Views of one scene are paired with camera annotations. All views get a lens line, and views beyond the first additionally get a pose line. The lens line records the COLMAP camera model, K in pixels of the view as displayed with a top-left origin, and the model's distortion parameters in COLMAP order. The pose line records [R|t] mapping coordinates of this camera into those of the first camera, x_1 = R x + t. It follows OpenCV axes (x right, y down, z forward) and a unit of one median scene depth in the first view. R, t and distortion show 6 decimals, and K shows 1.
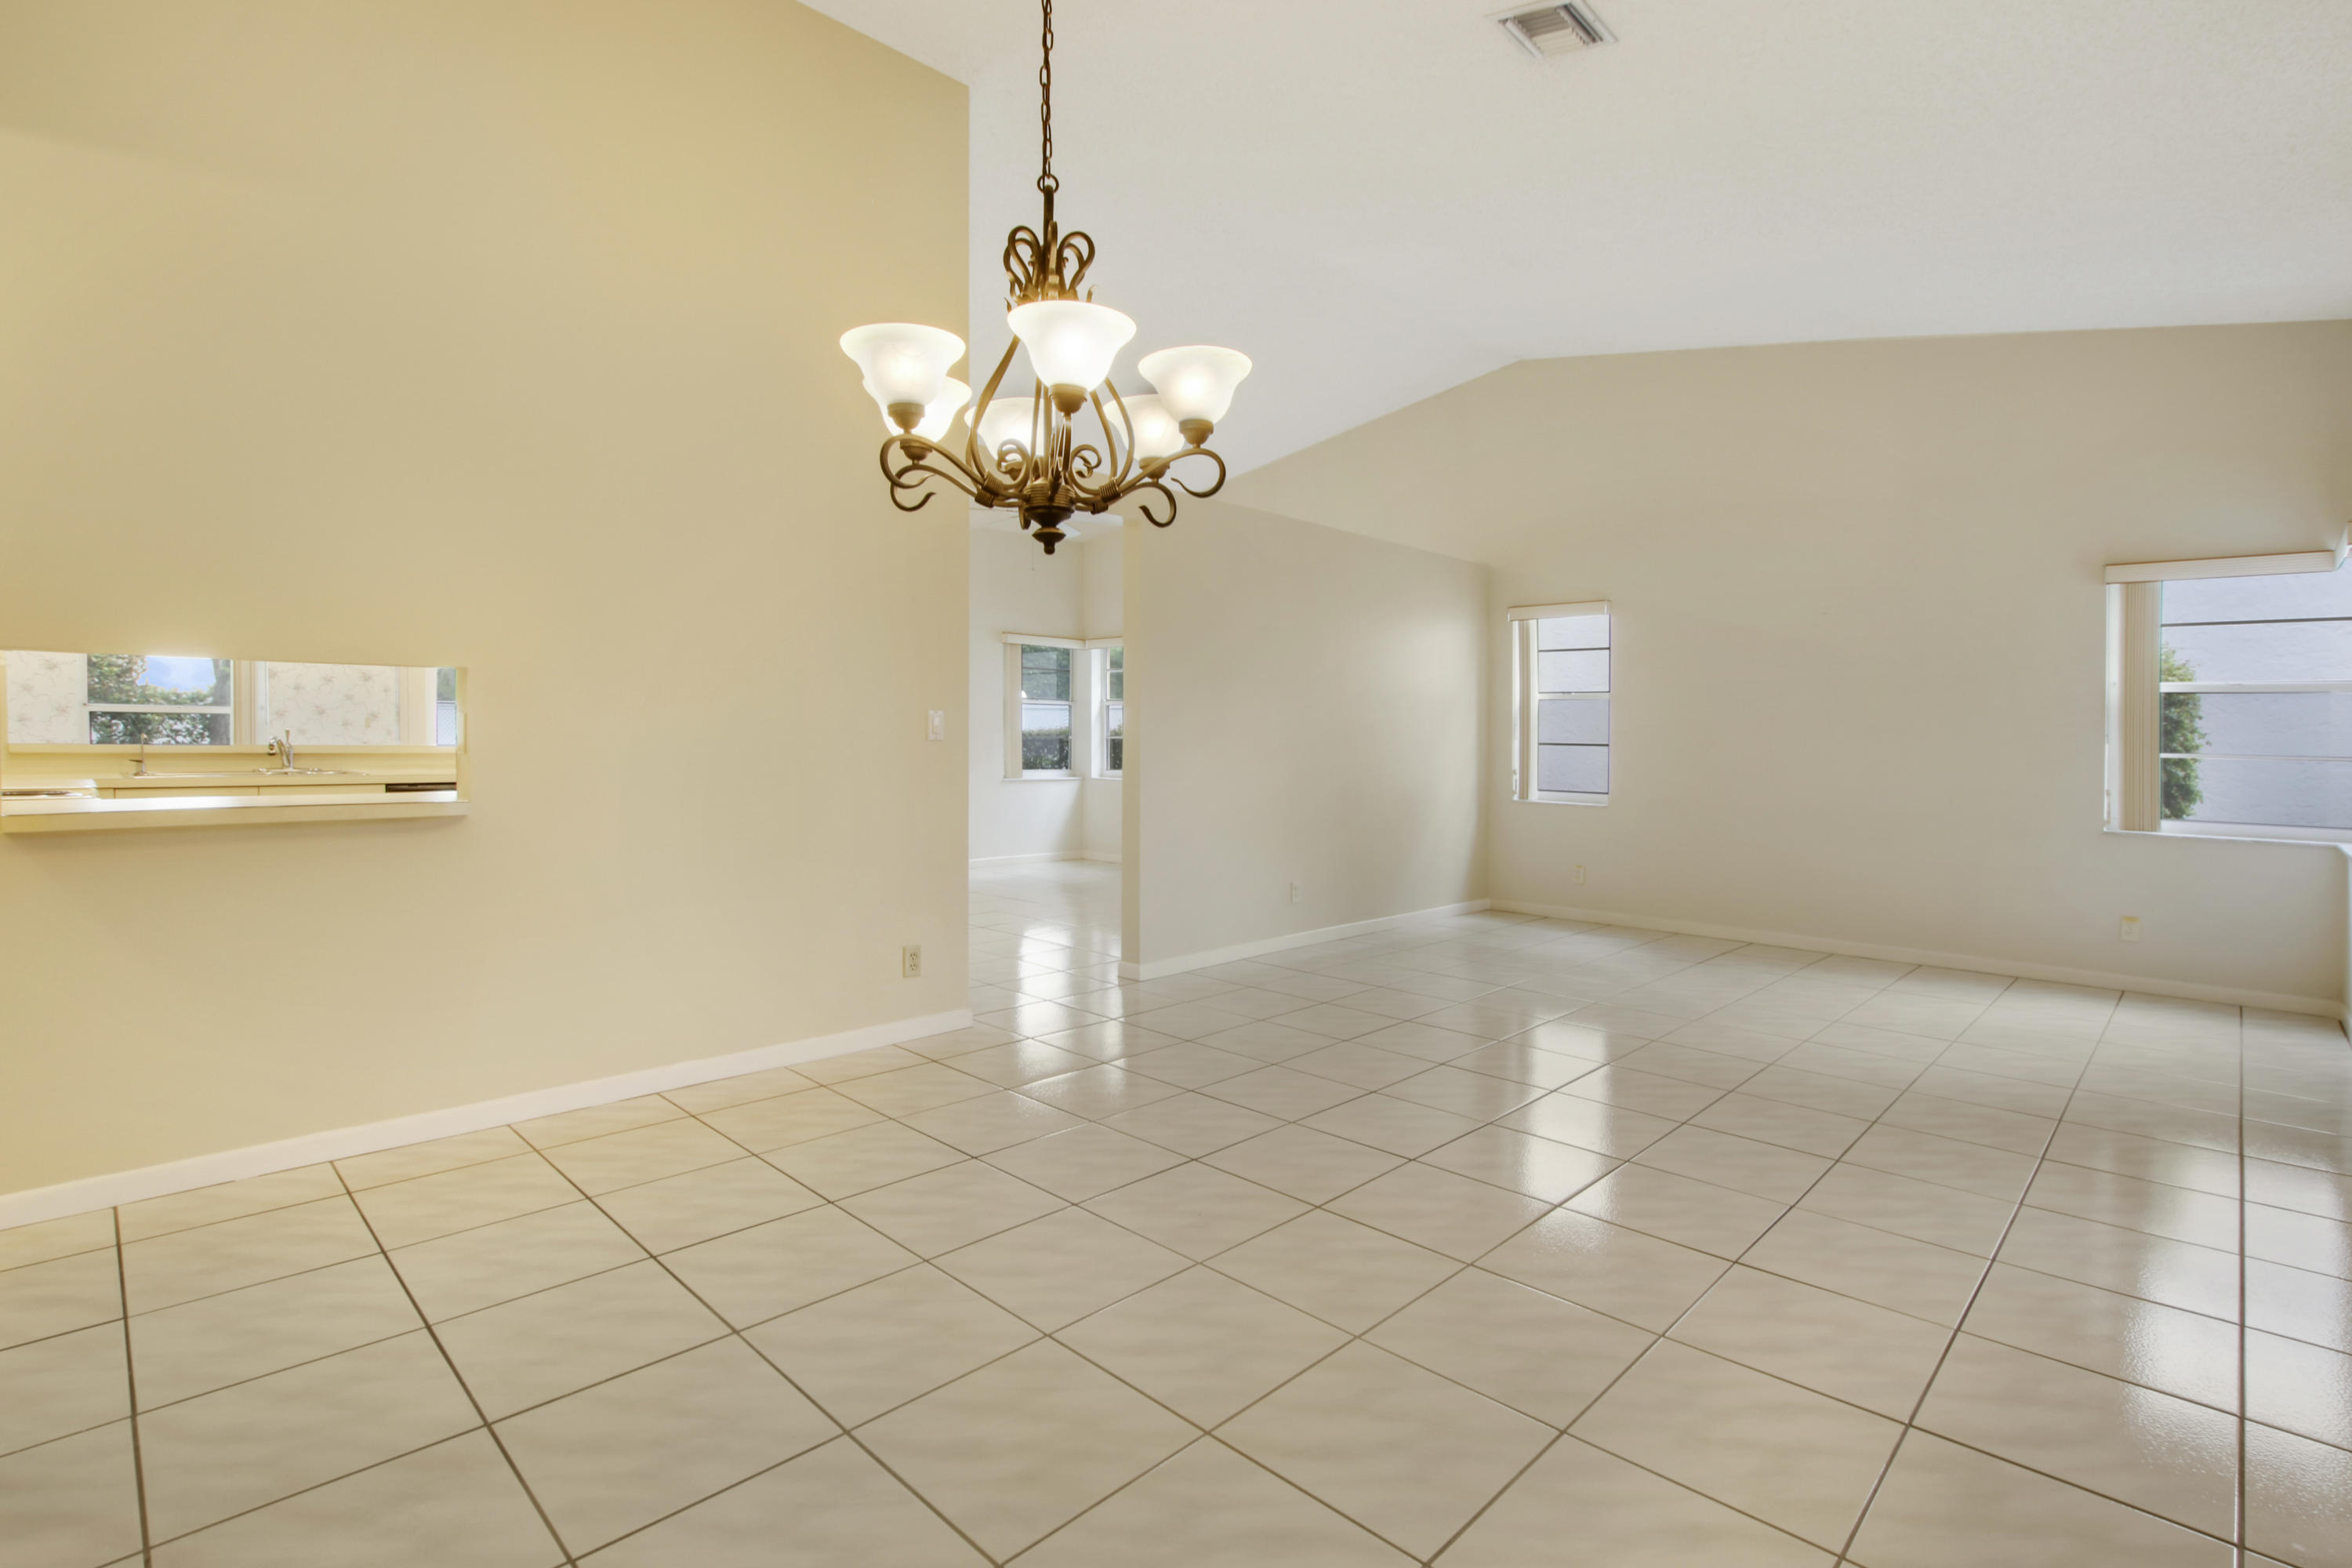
lens RADIAL K [[1137.2, 0, 1182.3], [0, 1137.2, 729.2], [0, 0, 1]] dist [0.000783, -0.016248]
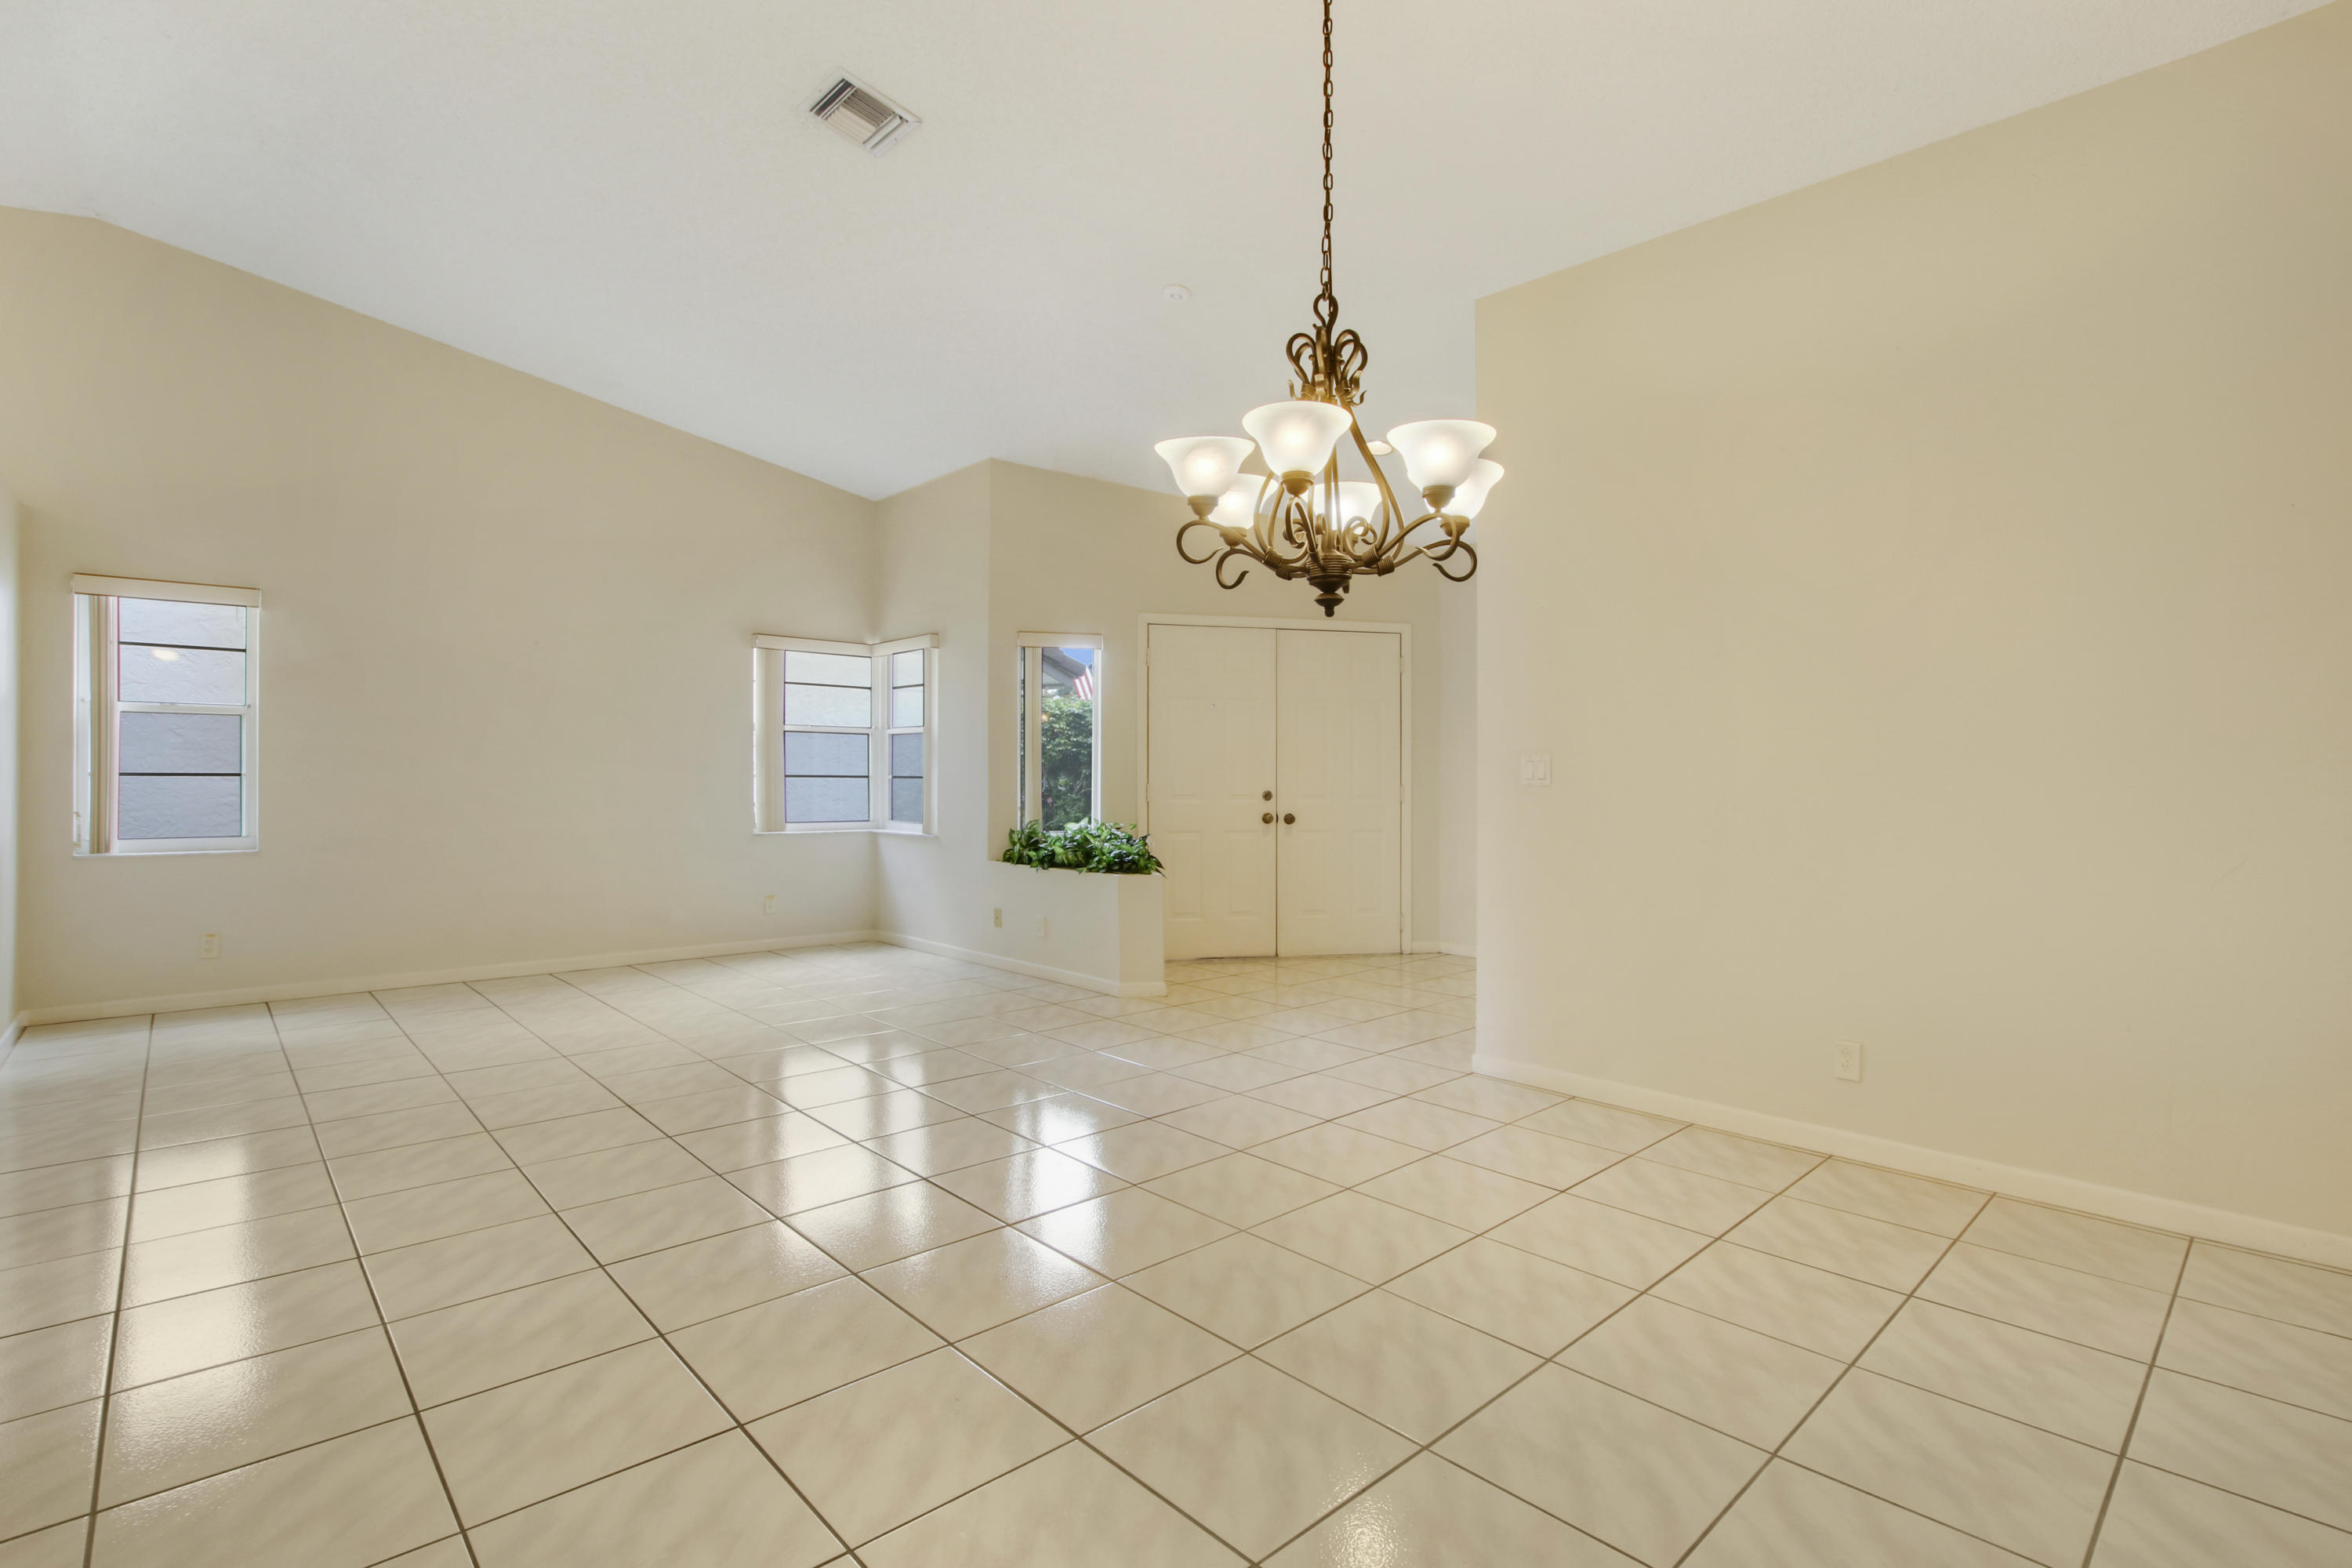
lens RADIAL K [[1137.2, 0, 1182.3], [0, 1137.2, 729.2], [0, 0, 1]] dist [0.000783, -0.016248]
pose [[0.045752, 0.023117, 0.998685, -0.493119], [-0.009563, 0.999697, -0.022703, -0.006965], [-0.998907, -0.008512, 0.045959, 0.431187]]
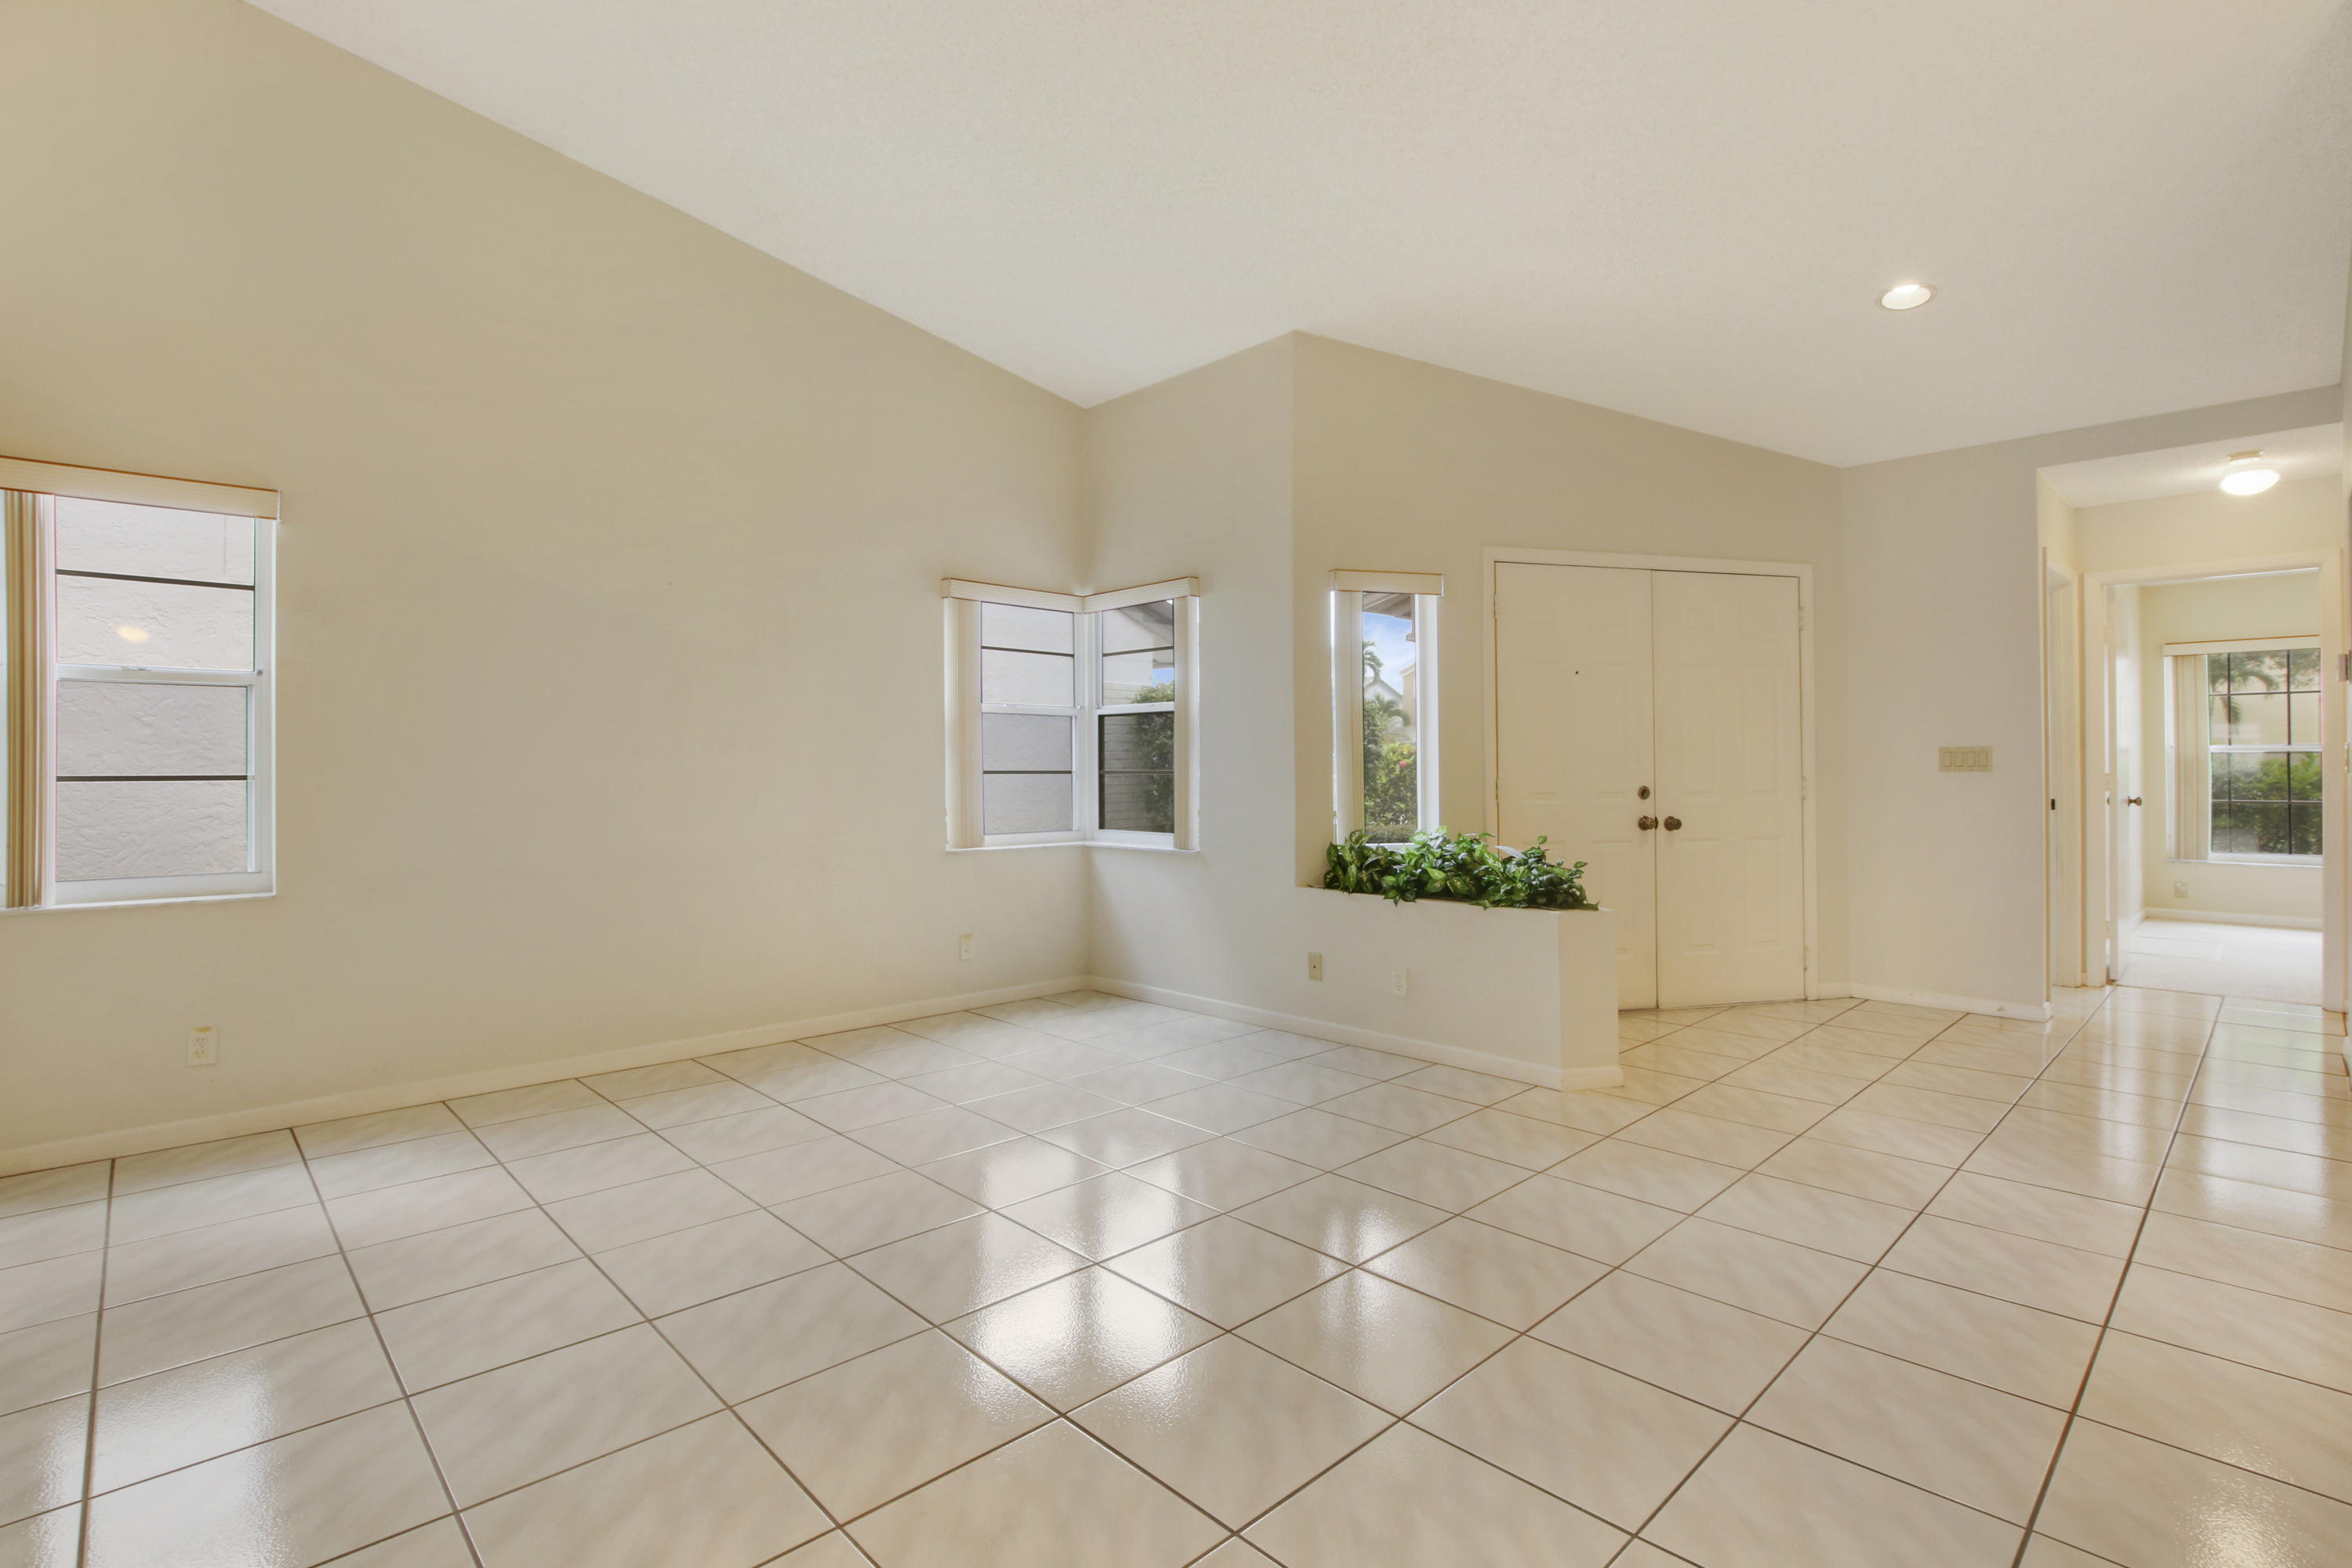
lens RADIAL K [[1120.1, 0, 1187.9], [0, 1120.1, 734.0], [0, 0, 1]] dist [-0.027627, 0.000417]
pose [[0.020176, 0.014181, 0.999696, -0.146647], [-0.001382, 0.999899, -0.014156, 0.002187], [-0.999795, -0.001096, 0.020193, 0.763482]]
